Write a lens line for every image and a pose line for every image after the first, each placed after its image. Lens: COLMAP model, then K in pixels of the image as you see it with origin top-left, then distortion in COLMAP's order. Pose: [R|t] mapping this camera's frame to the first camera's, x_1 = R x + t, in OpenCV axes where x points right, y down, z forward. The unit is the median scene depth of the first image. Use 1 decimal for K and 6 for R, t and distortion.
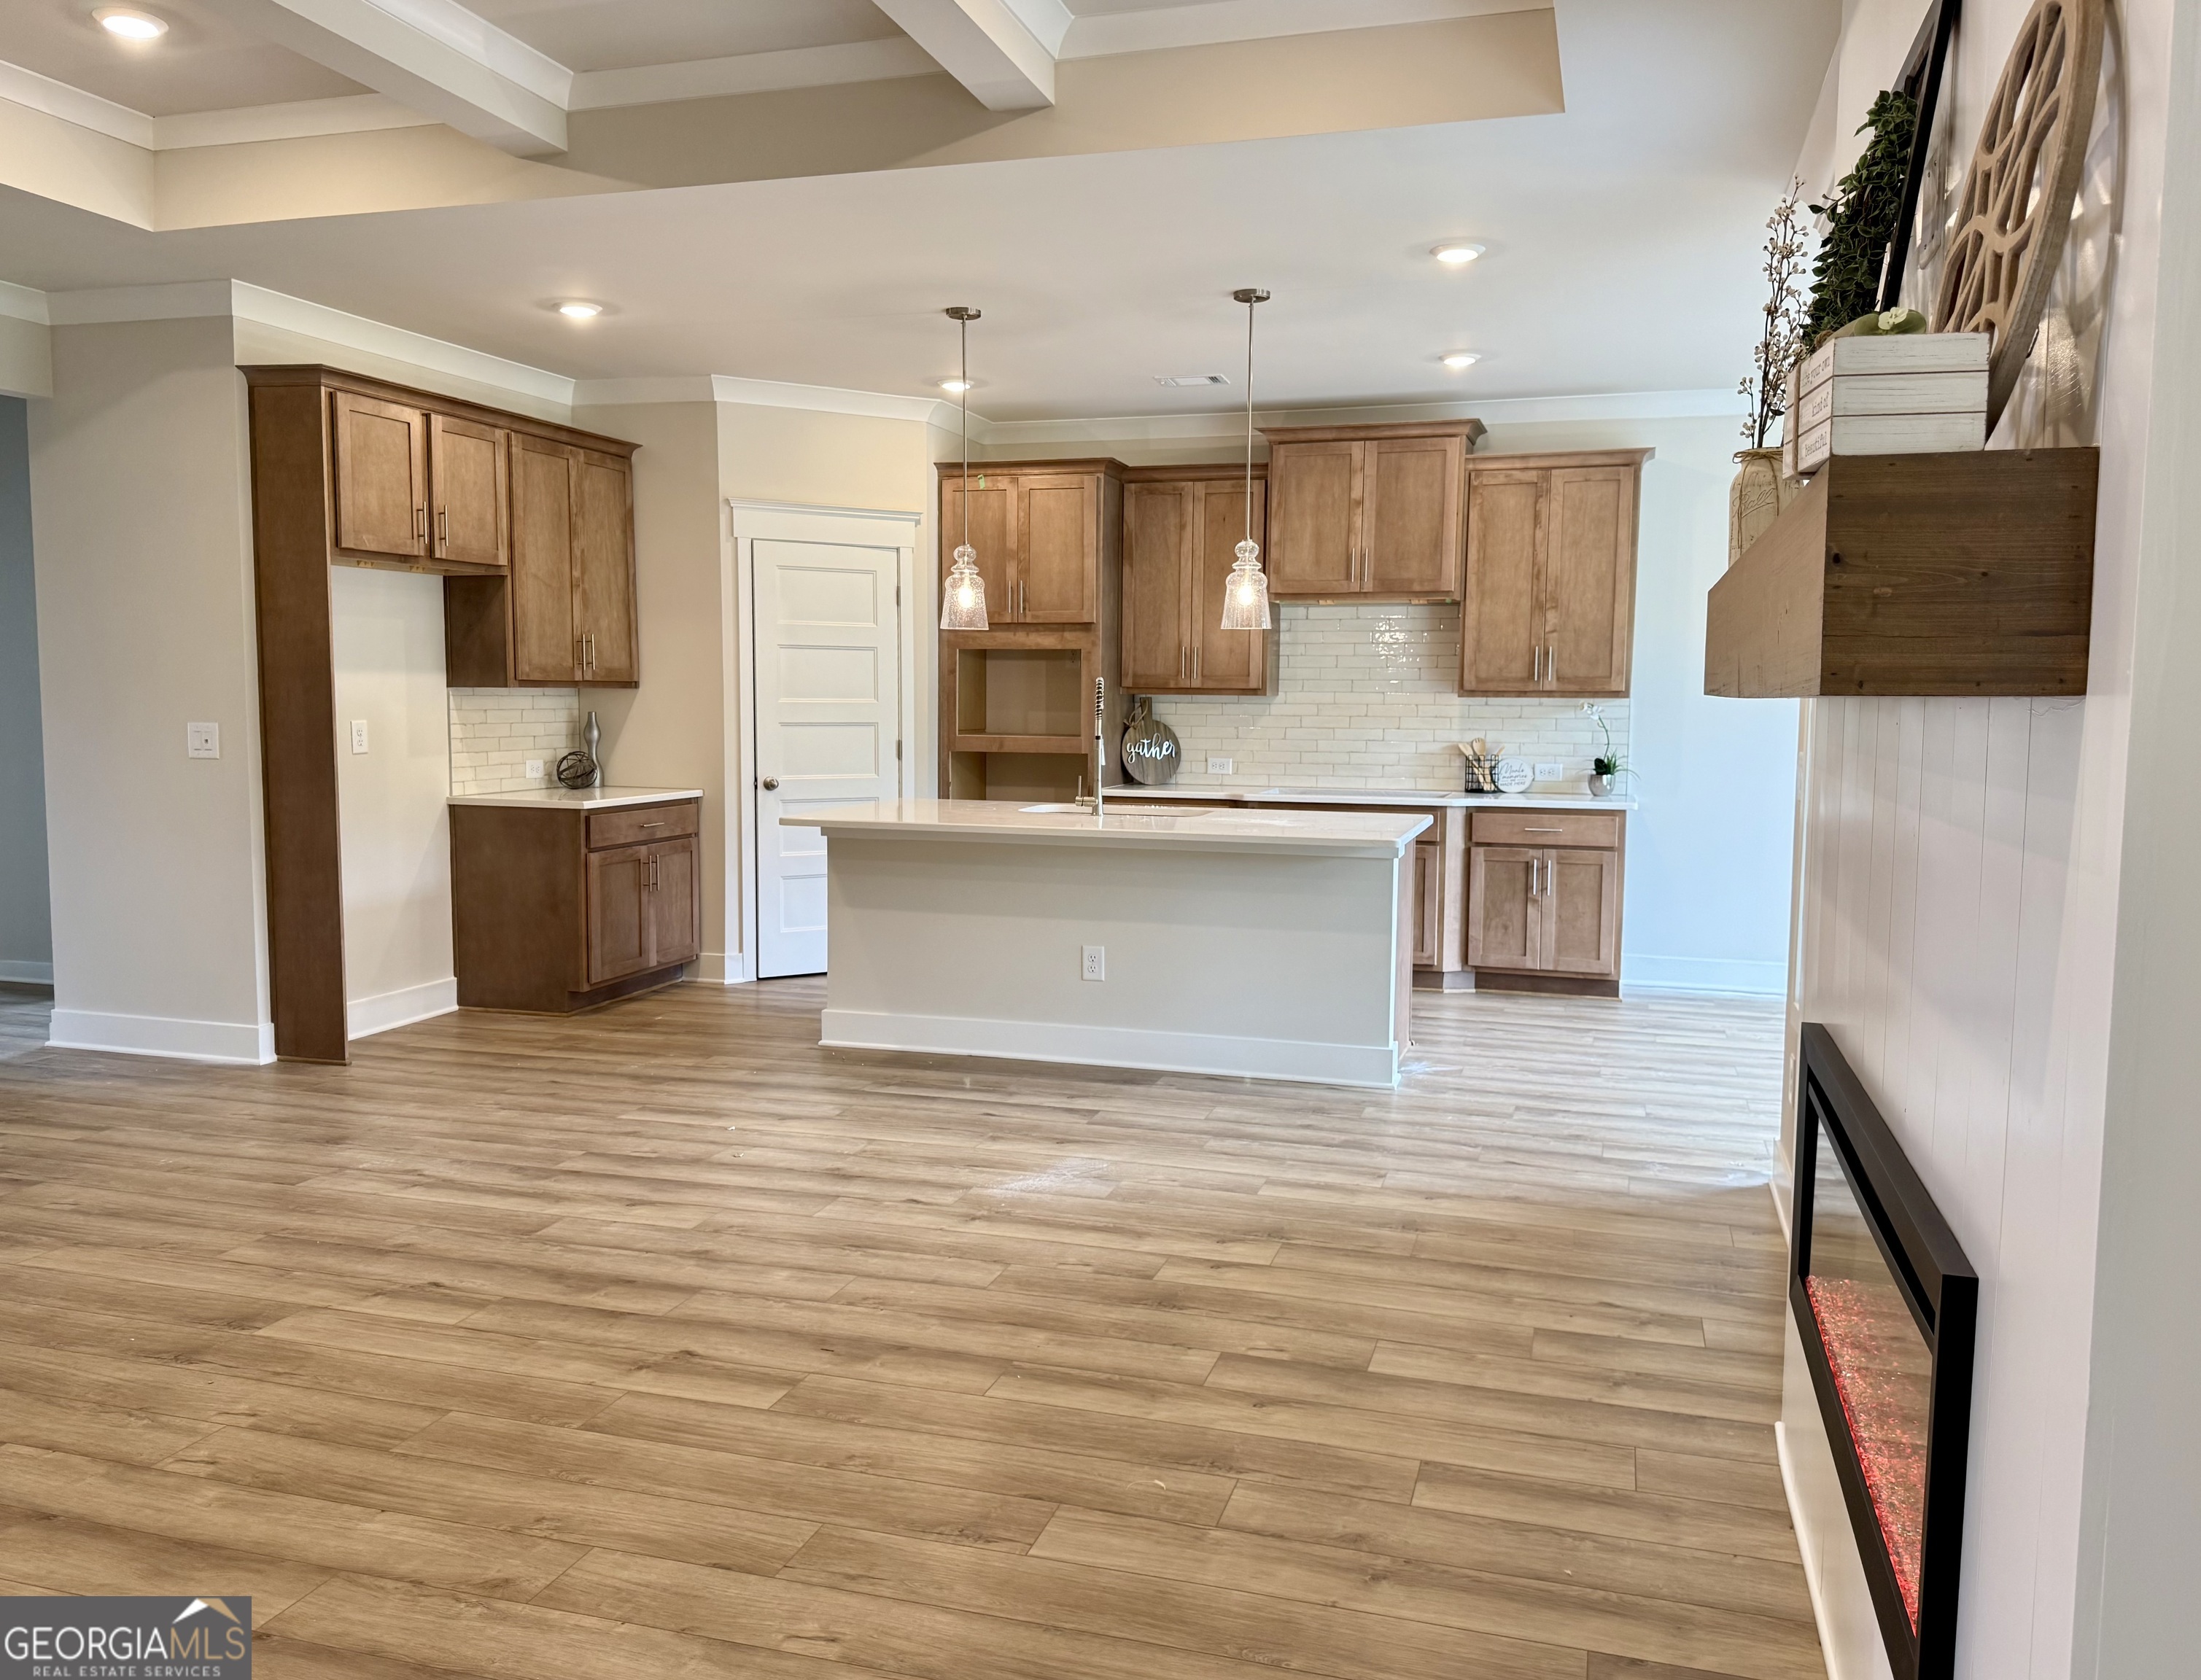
lens RADIAL K [[1658.9, 0, 1109.5], [0, 1658.9, 834.4], [0, 0, 1]] dist [0.129698, -0.201697]
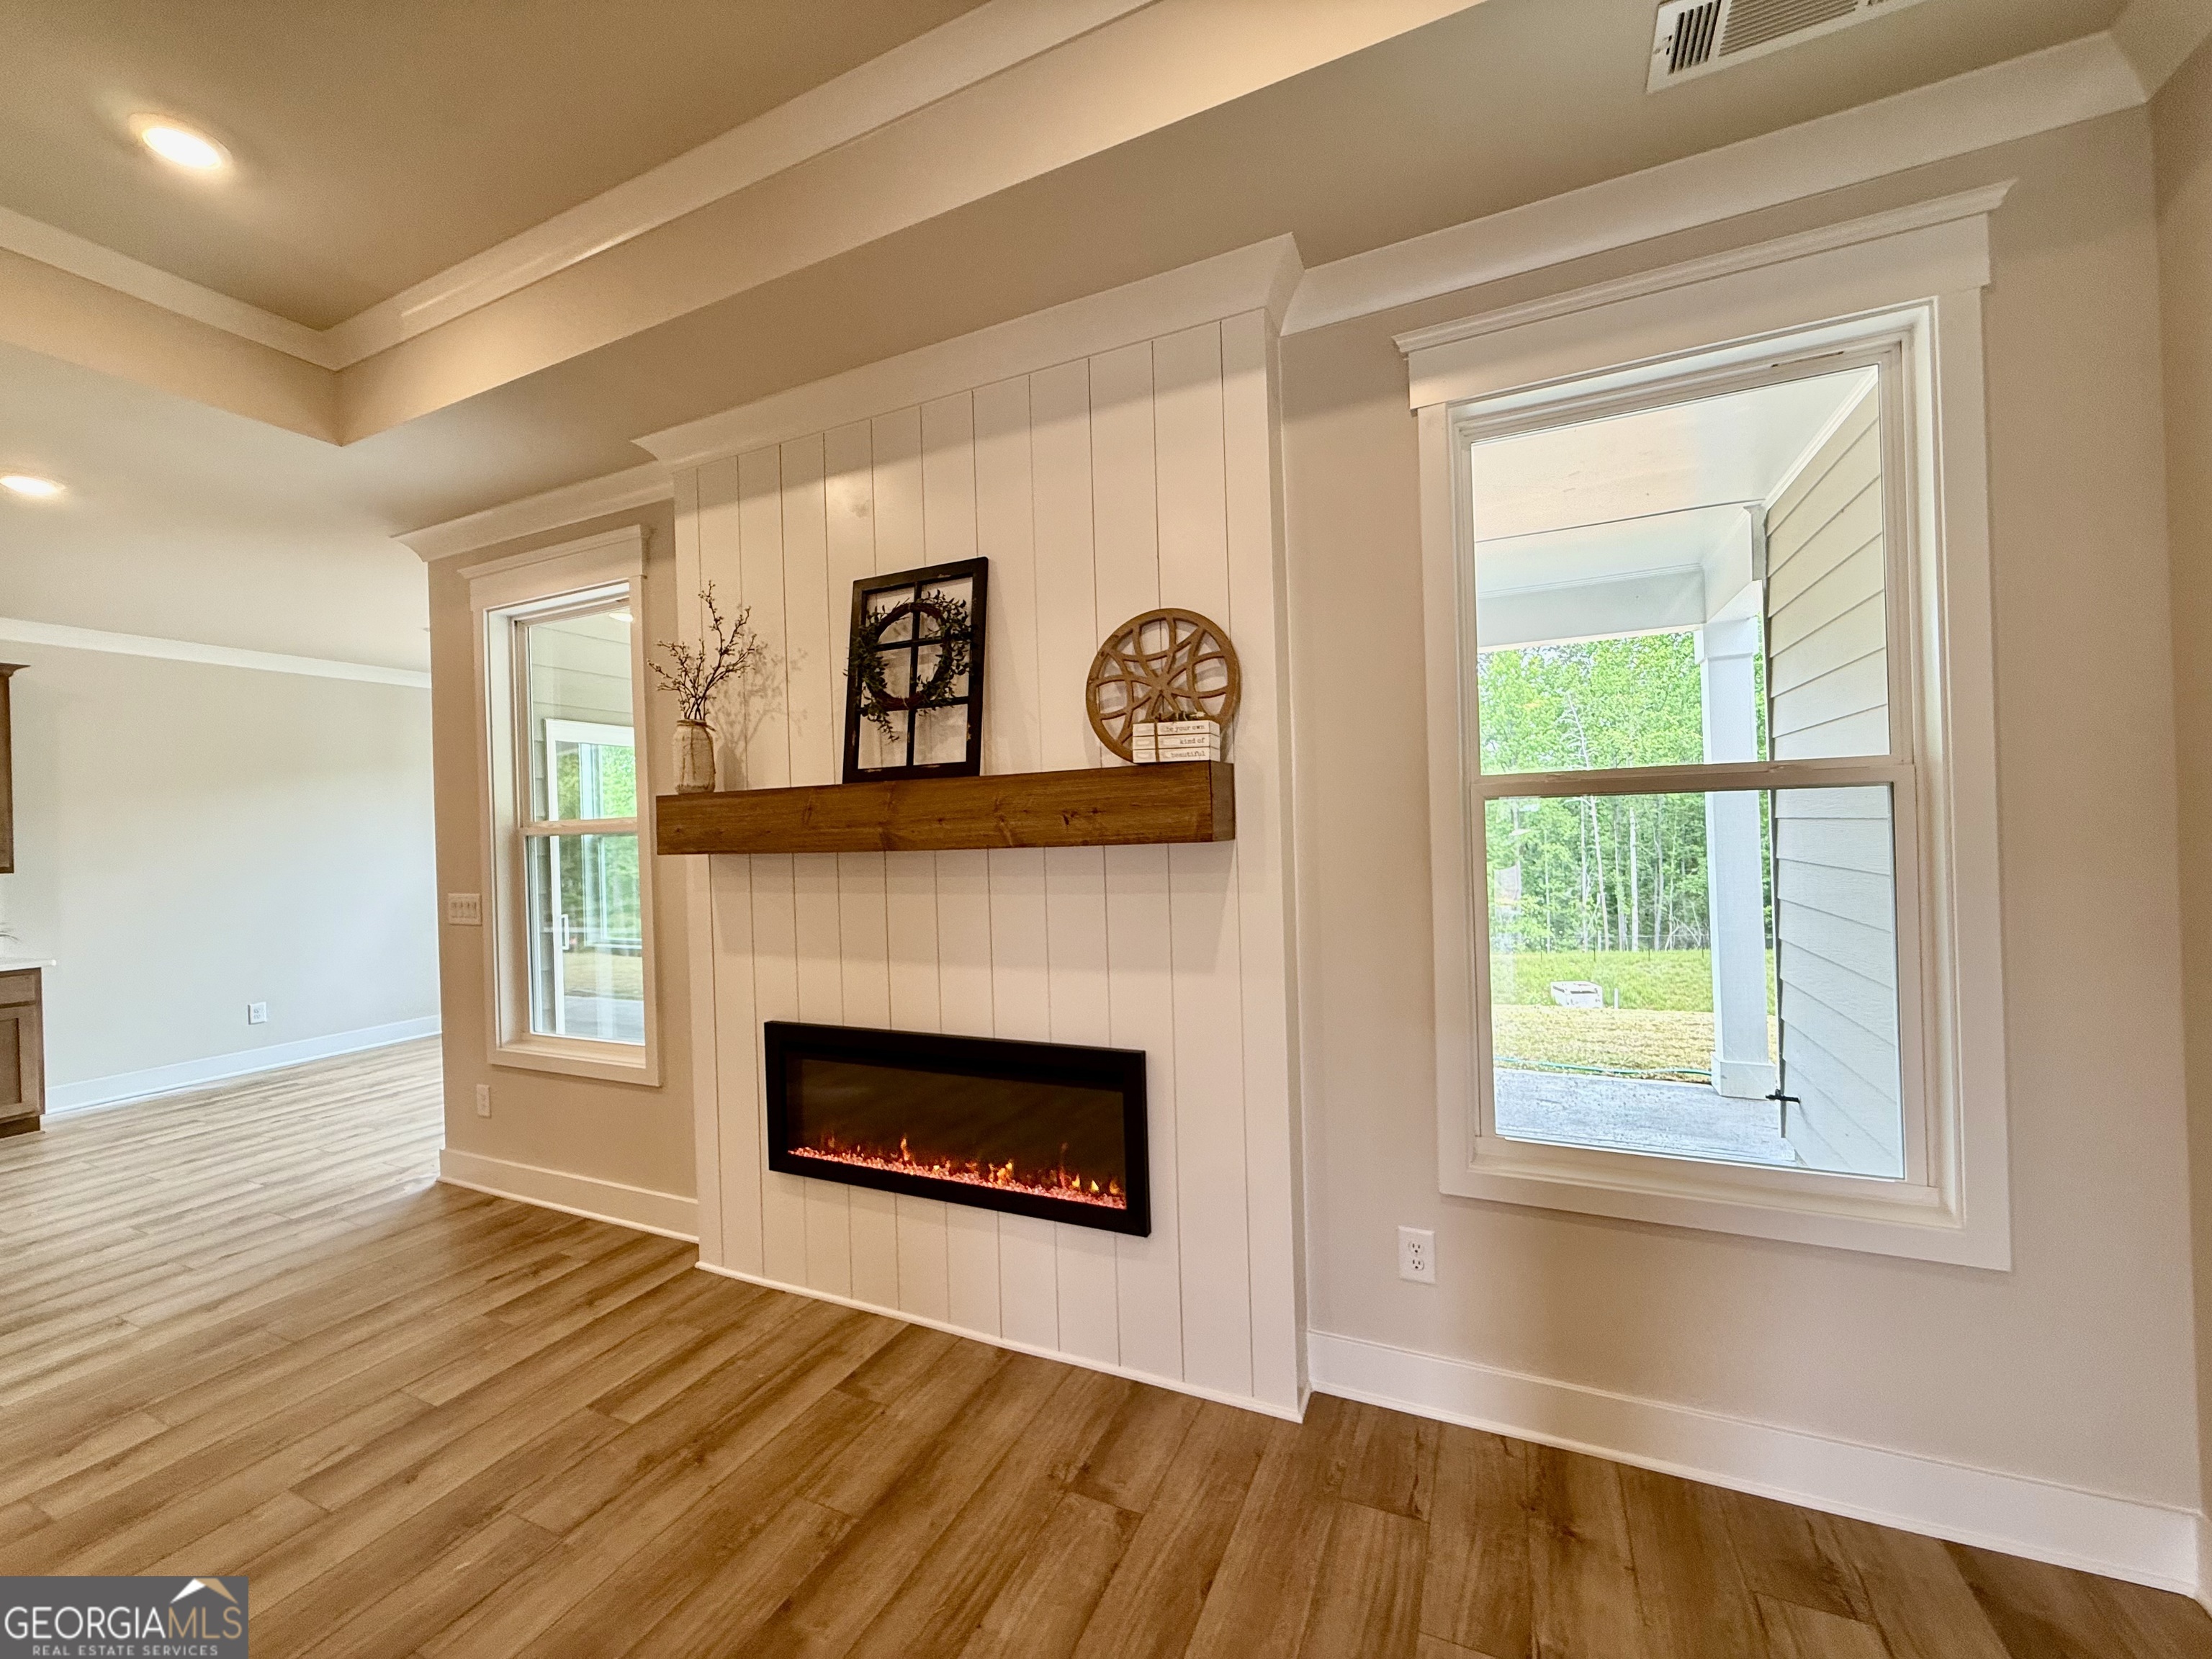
lens RADIAL K [[878.1, 0, 1102.4], [0, 878.1, 827.0], [0, 0, 1]] dist [-0.001861, -0.000351]
pose [[0.141758, -0.014394, 0.989797, -0.191549], [0.118731, 0.992923, -0.002565, -0.022501], [-0.982755, 0.117883, 0.142464, 0.170841]]
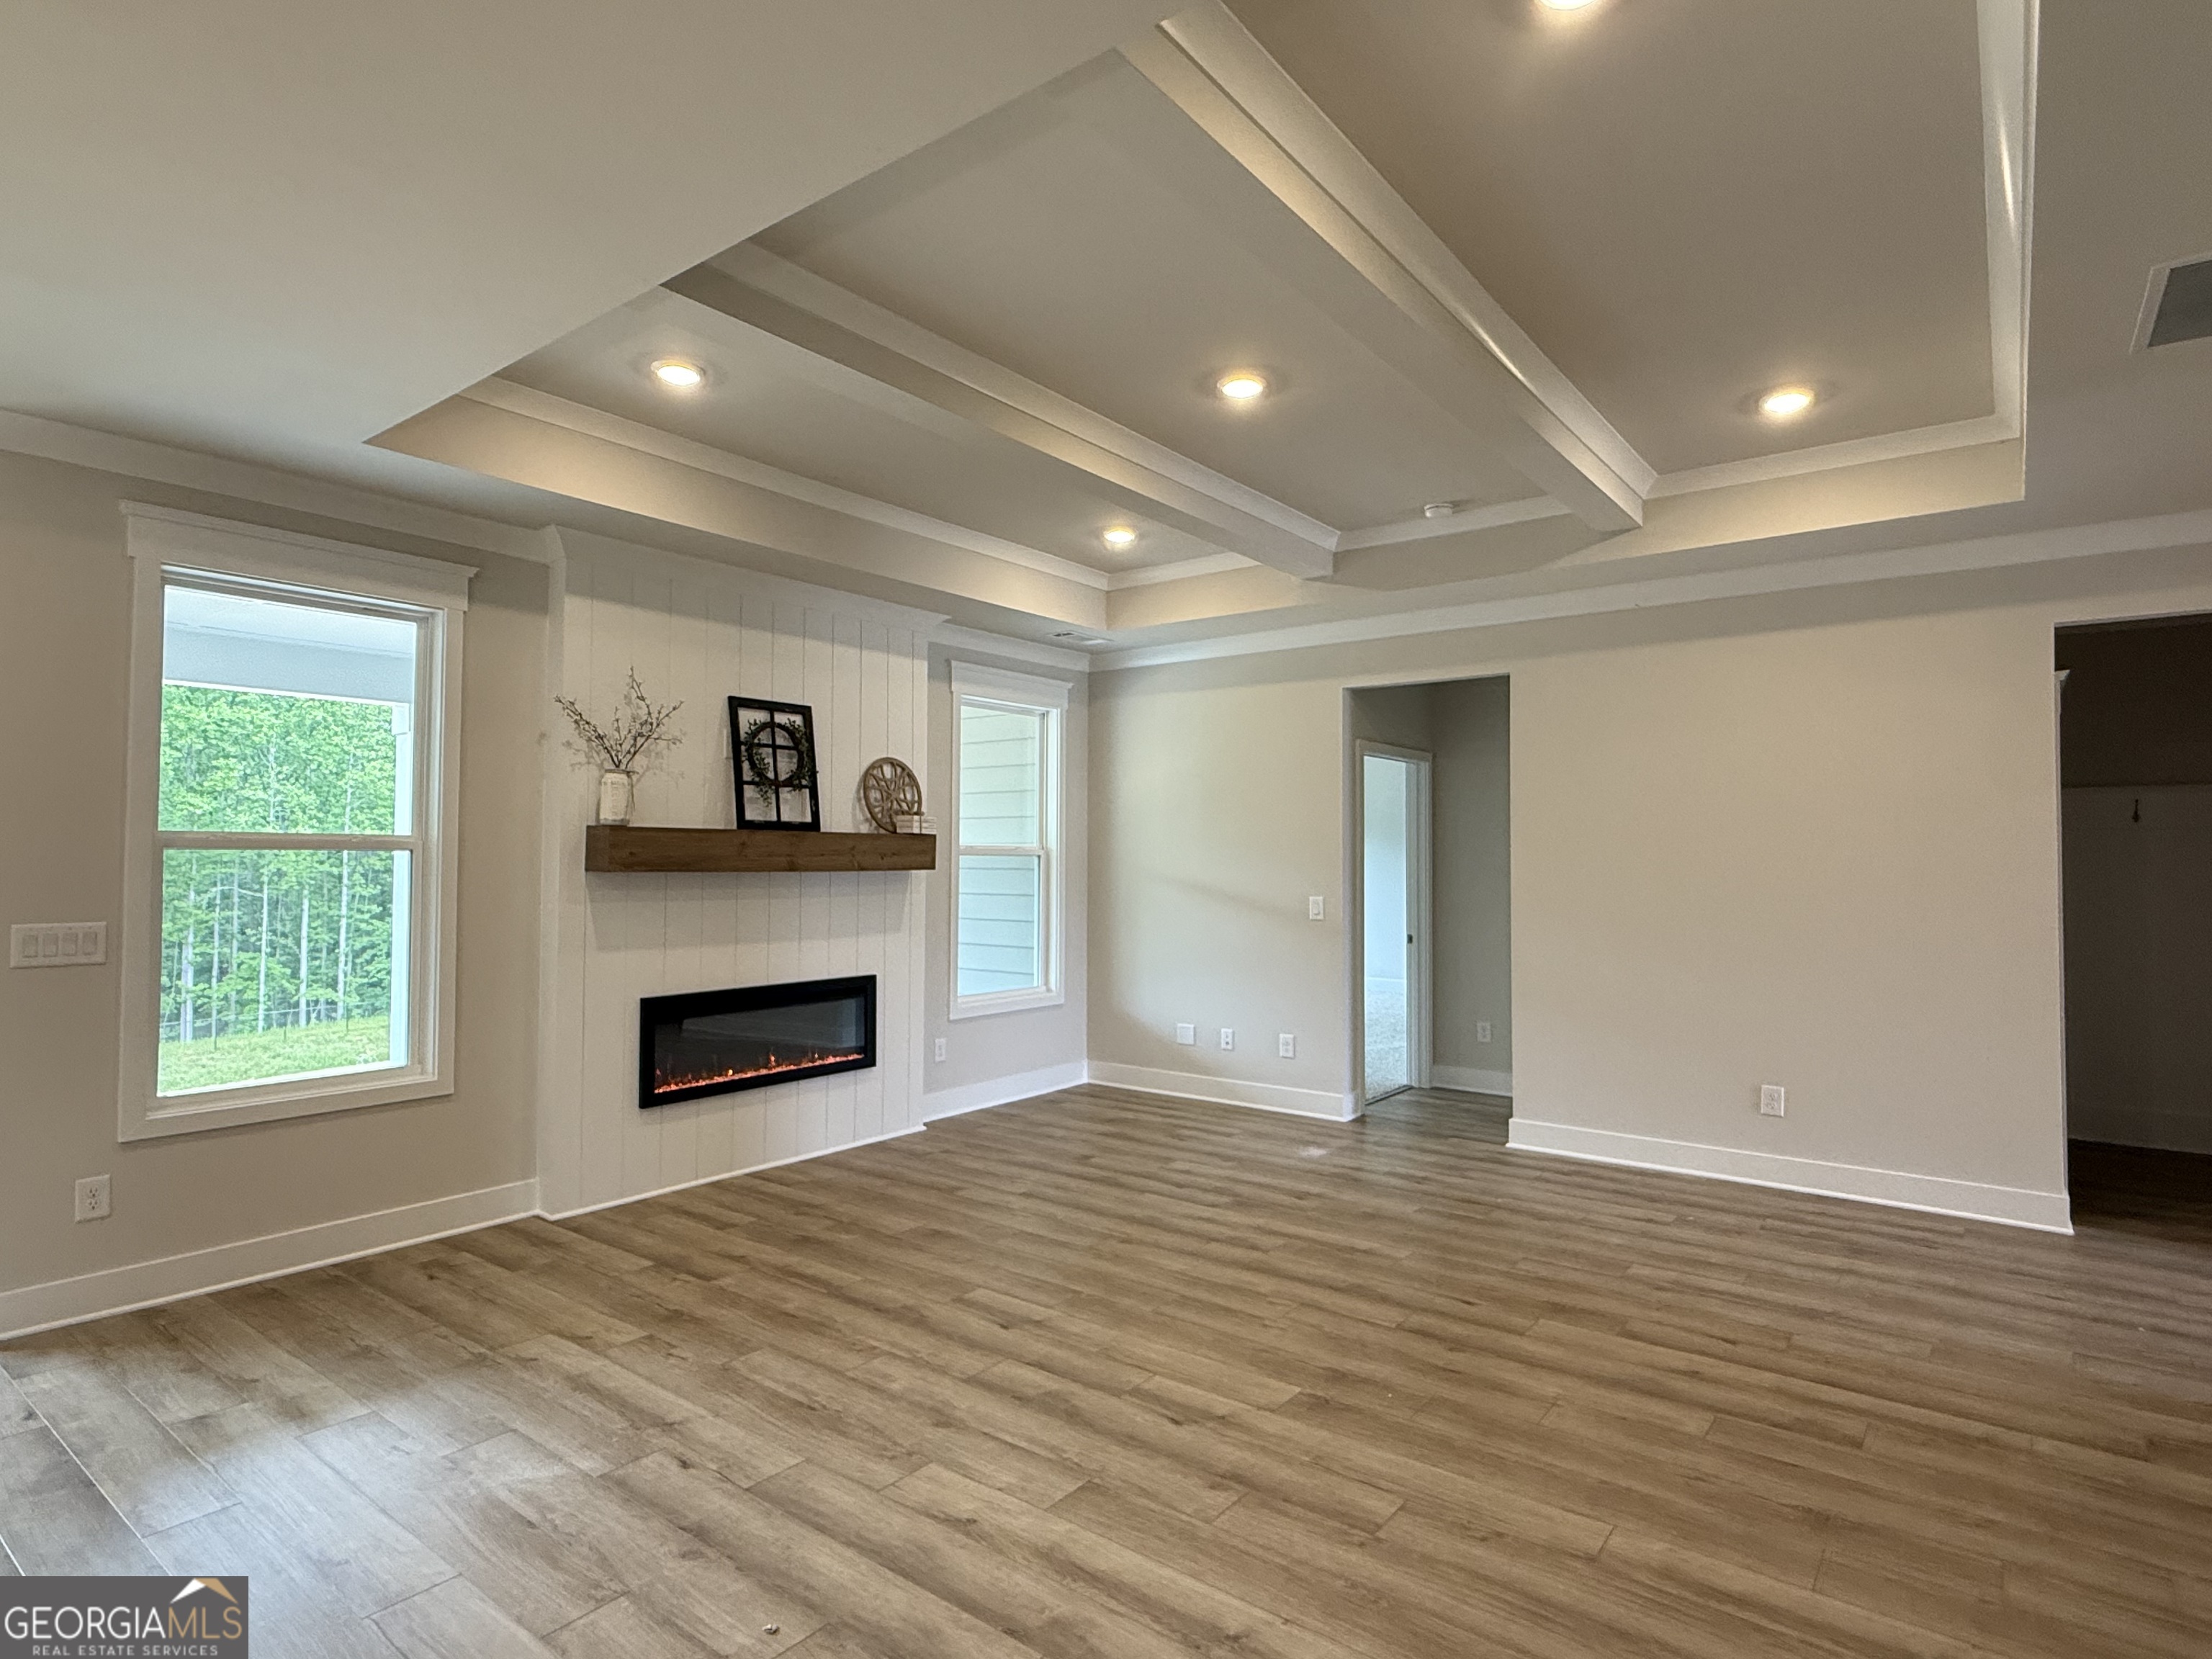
lens RADIAL K [[1176.0, 0, 1107.2], [0, 1176.0, 826.7], [0, 0, 1]] dist [-0.003172, 0.000259]
pose [[-0.933463, -0.003234, 0.358659, -0.330775], [0.018019, 0.998274, 0.055896, -0.088586], [-0.358221, 0.058640, -0.931793, 0.895941]]
